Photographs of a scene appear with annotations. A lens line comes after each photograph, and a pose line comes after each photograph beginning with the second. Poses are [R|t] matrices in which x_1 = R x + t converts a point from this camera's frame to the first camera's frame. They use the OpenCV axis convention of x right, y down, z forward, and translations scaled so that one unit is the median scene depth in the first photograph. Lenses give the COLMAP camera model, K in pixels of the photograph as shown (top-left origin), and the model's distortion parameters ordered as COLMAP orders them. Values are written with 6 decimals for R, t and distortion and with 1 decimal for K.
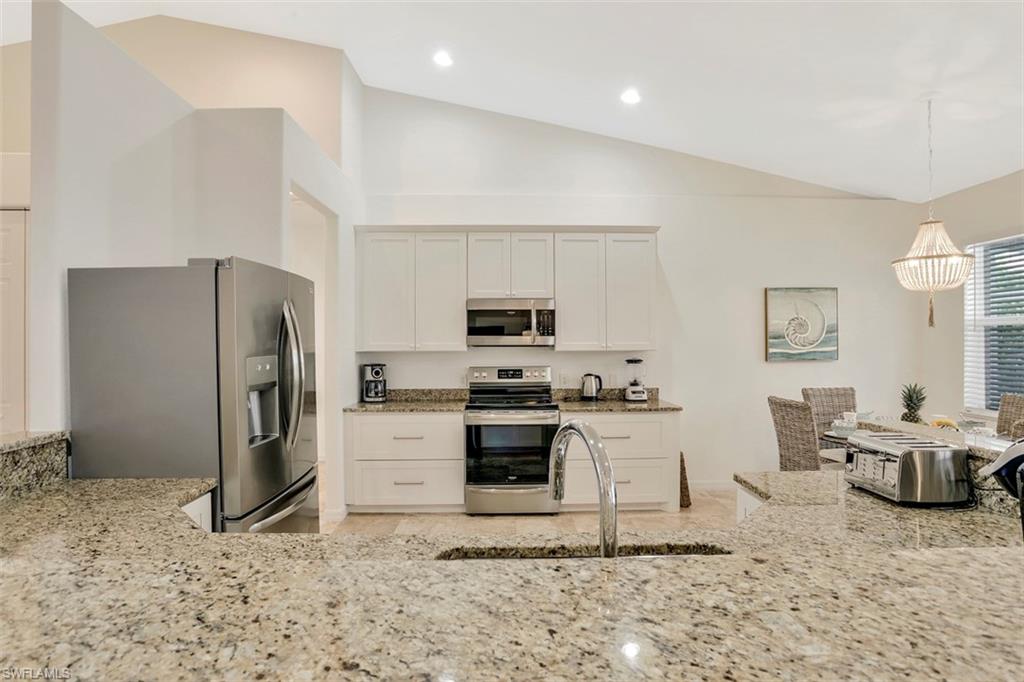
lens RADIAL K [[500.7, 0, 506.9], [0, 500.7, 340.6], [0, 0, 1]] dist [-0.038806, 0.001178]
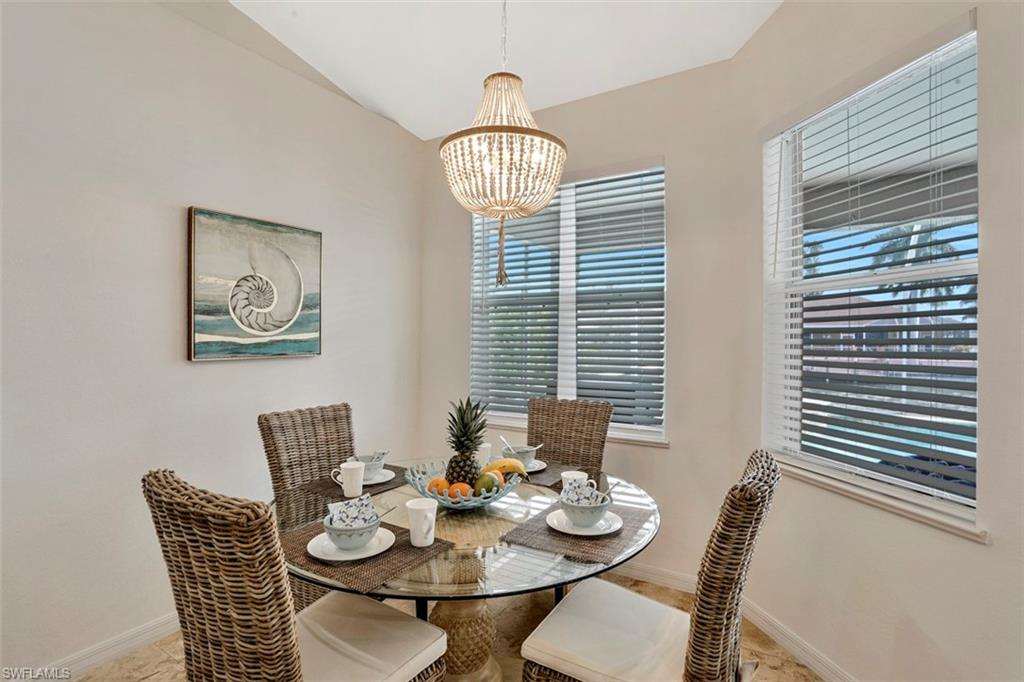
lens RADIAL K [[500.7, 0, 506.9], [0, 500.7, 340.6], [0, 0, 1]] dist [-0.038806, 0.001178]
pose [[0.558650, 0.002039, 0.829401, 0.300651], [-0.011995, 0.999912, 0.005621, 0.016296], [-0.829317, -0.013089, 0.558625, 0.479094]]
